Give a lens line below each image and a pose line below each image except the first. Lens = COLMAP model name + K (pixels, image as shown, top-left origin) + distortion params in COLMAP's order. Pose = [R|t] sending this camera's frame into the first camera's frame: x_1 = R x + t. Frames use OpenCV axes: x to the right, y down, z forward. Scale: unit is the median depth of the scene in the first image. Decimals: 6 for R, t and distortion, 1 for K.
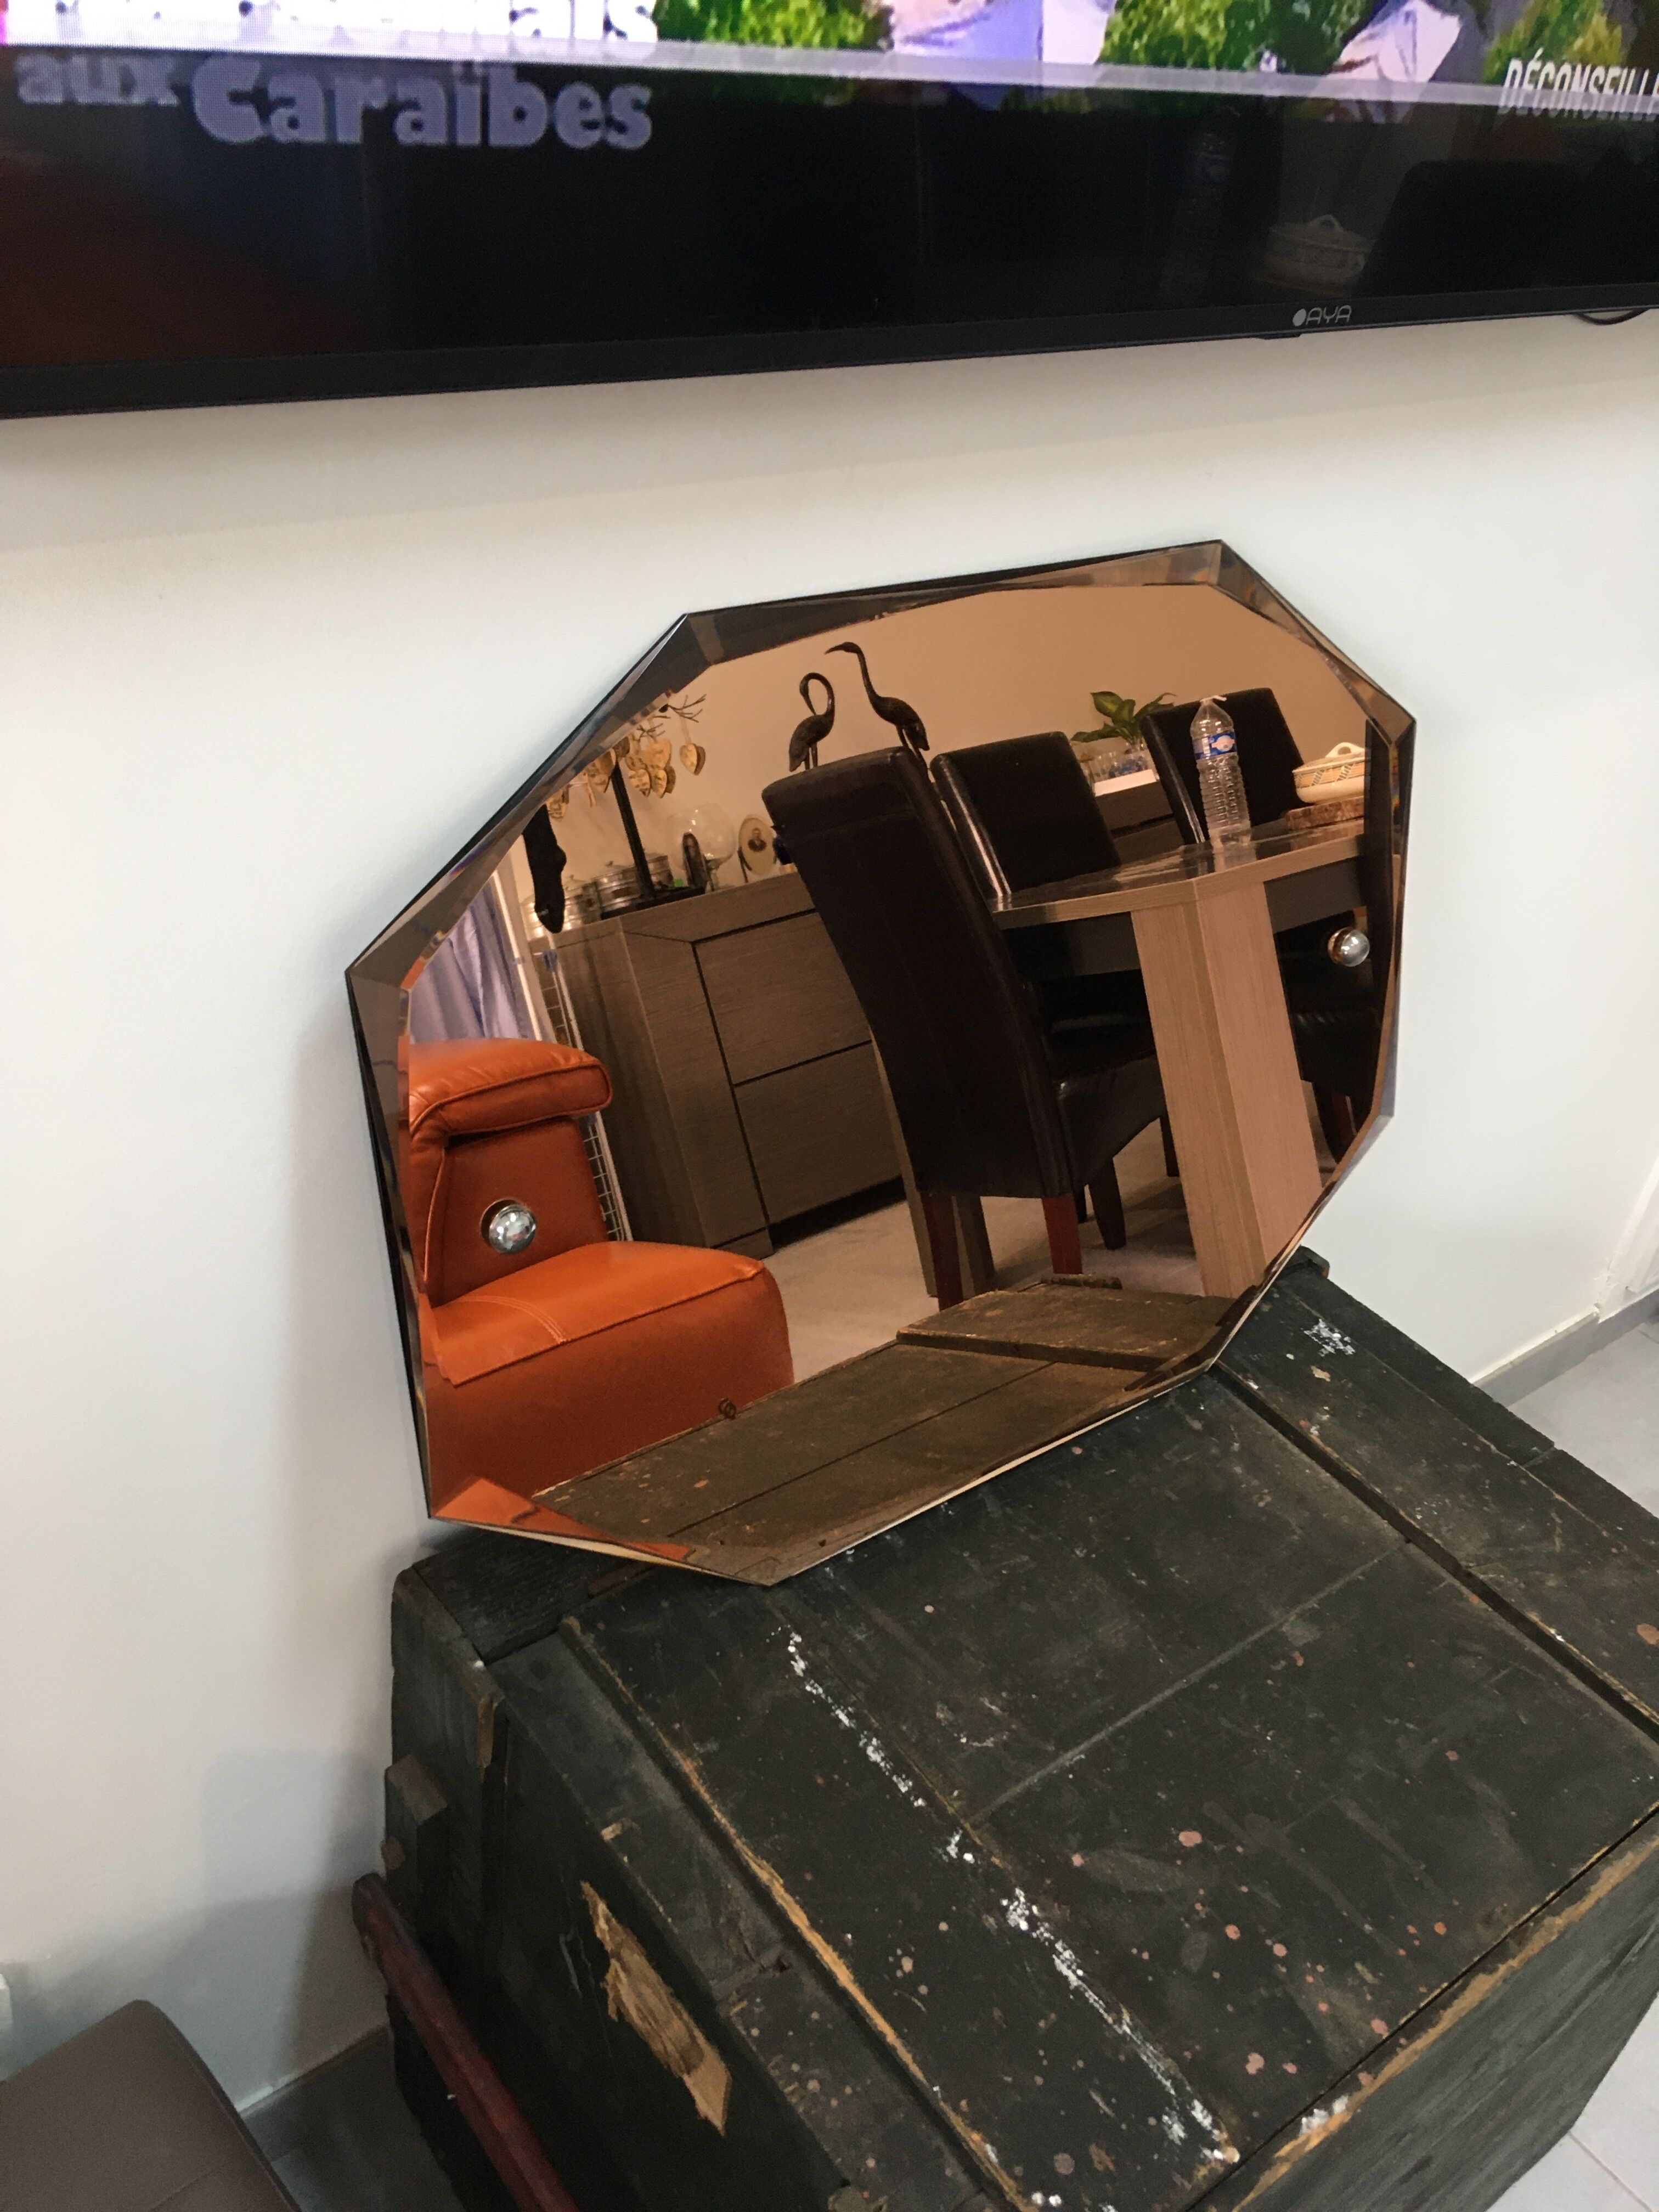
lens RADIAL K [[1862.5, 0, 814.2], [0, 1862.5, 1101.6], [0, 0, 1]] dist [0.094622, -0.151097]
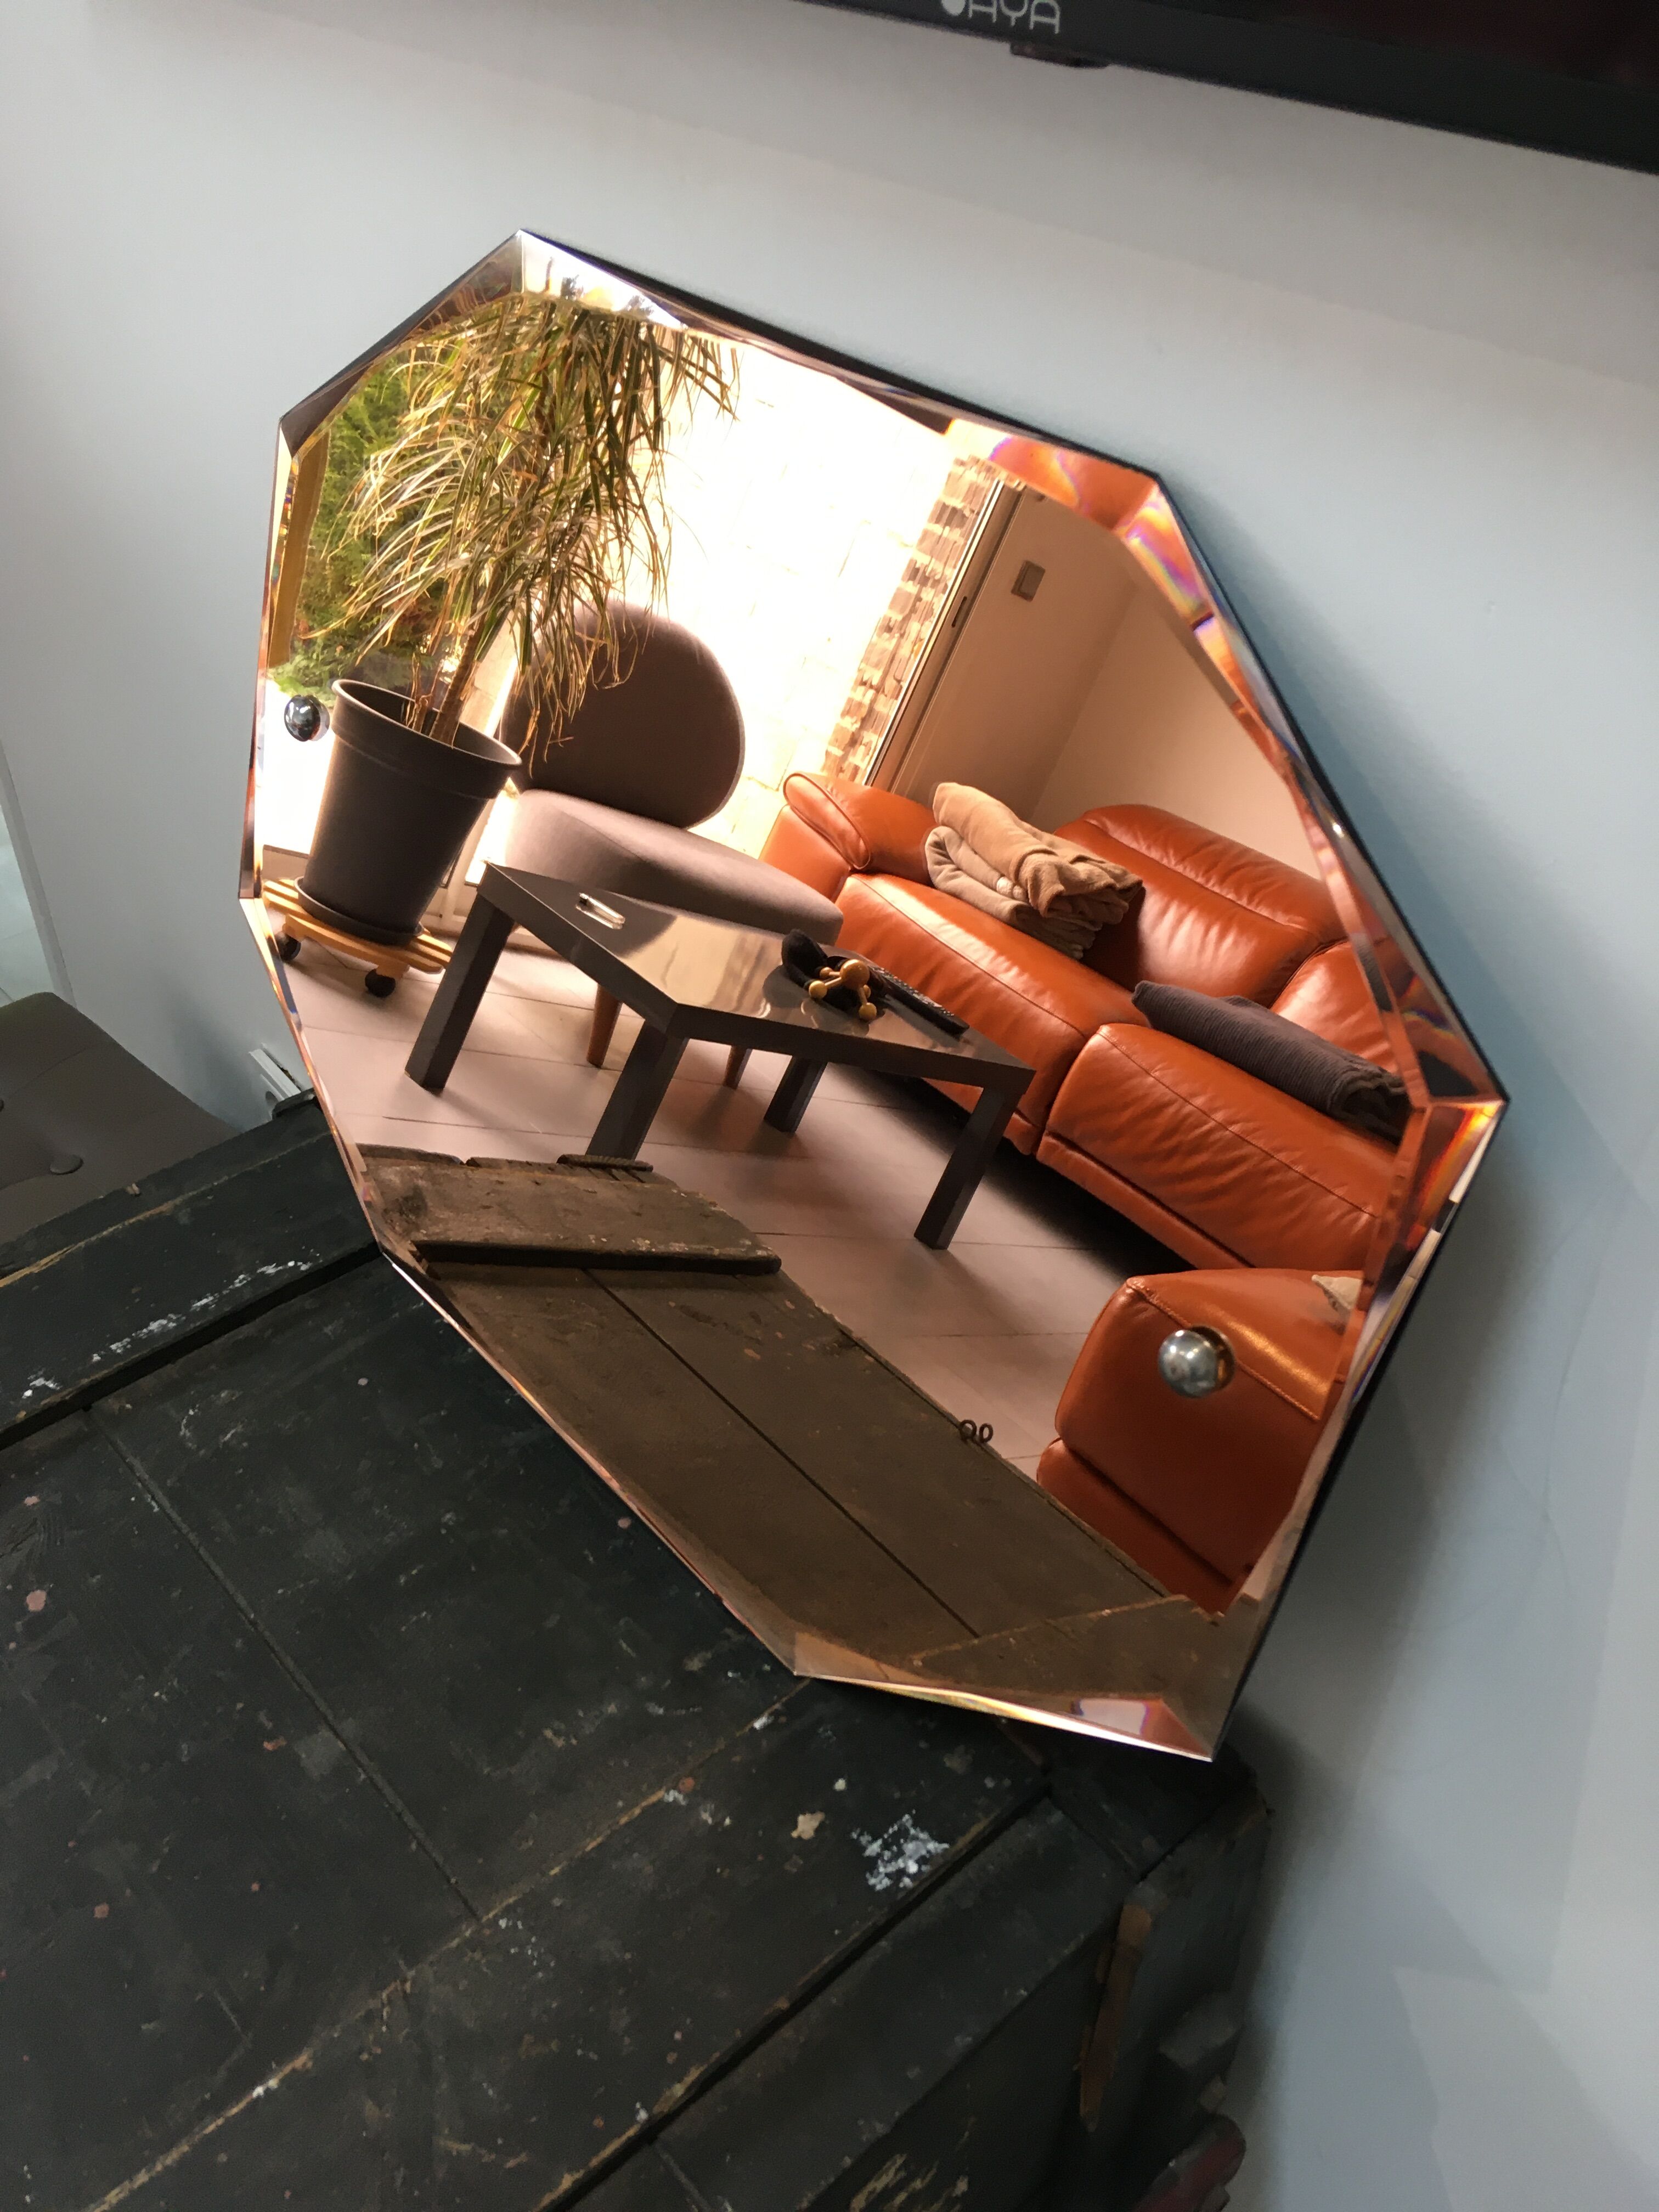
lens RADIAL K [[1862.5, 0, 839.1], [0, 1862.5, 1095.8], [0, 0, 1]] dist [0.094622, -0.151097]
pose [[0.076027, 0.528665, -0.845419, 0.797125], [-0.557125, 0.725699, 0.403700, -0.344019], [0.826941, 0.440312, 0.349705, 0.809200]]
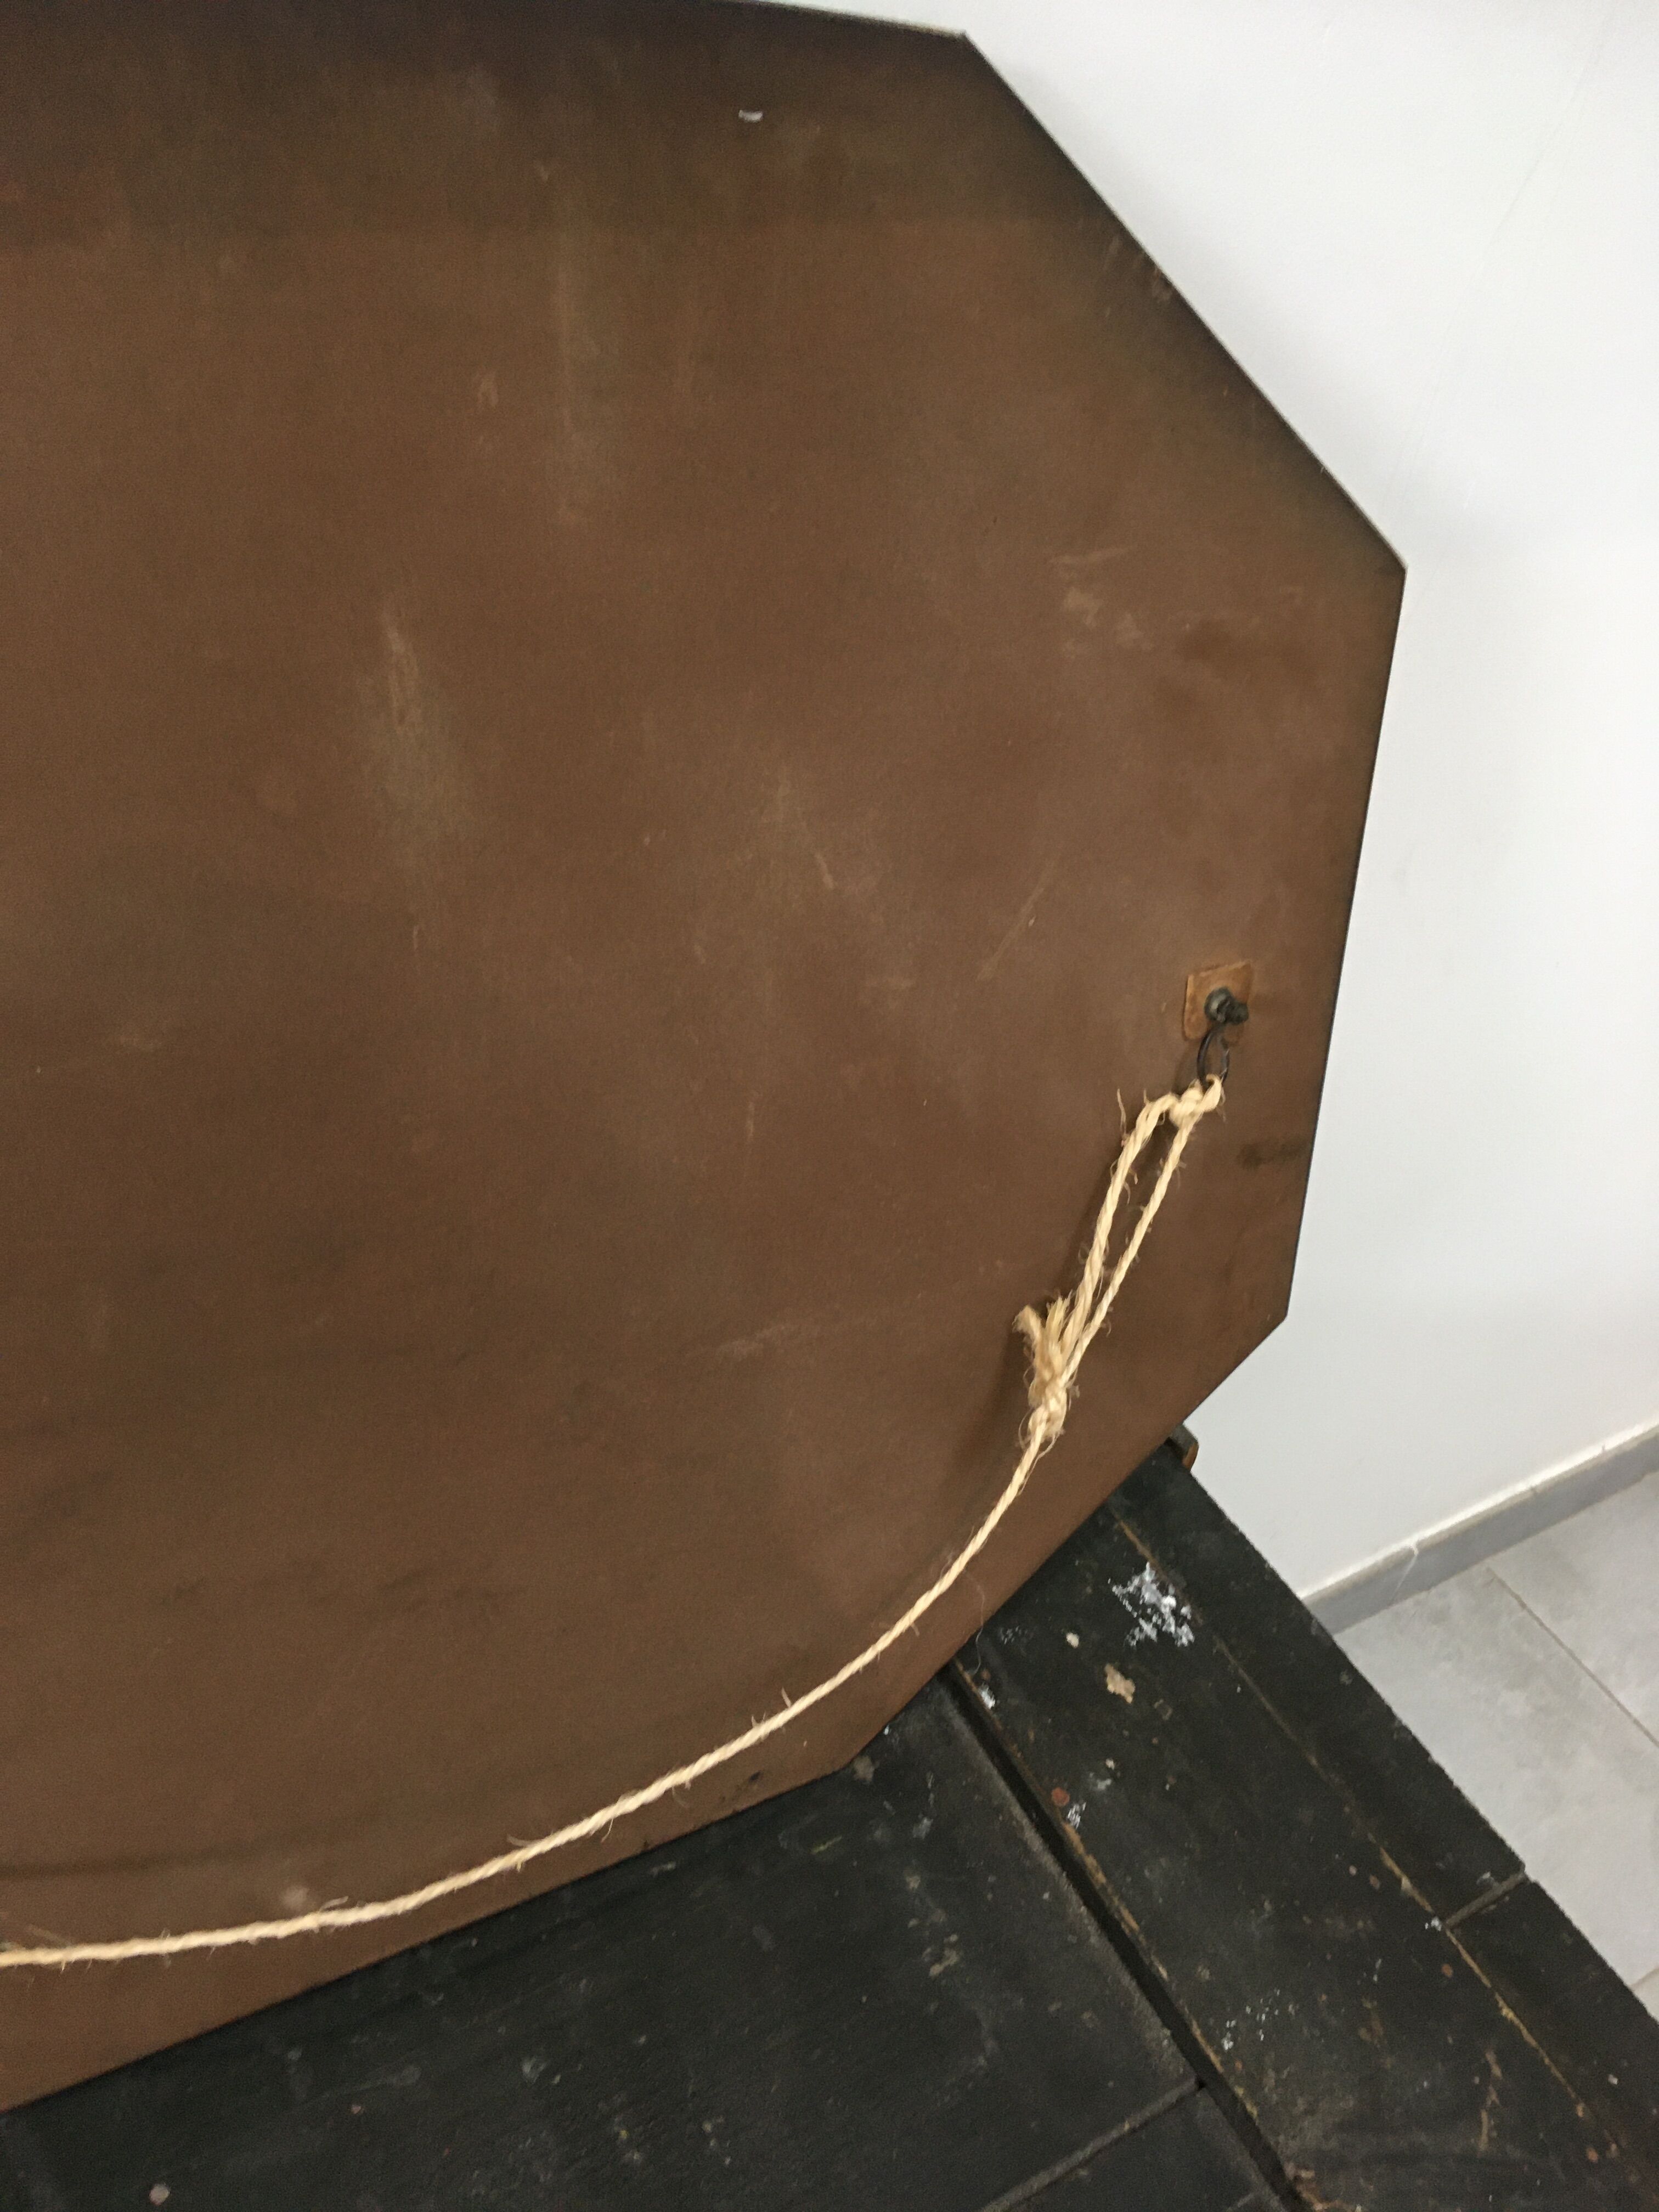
lens RADIAL K [[1862.5, 0, 819.7], [0, 1862.5, 1104.7], [0, 0, 1]] dist [0.094622, -0.151097]
pose [[0.992366, 0.115513, -0.043215, 0.221564], [-0.111530, 0.990088, 0.085365, -0.071963], [0.052647, -0.079893, 0.995412, 0.544764]]
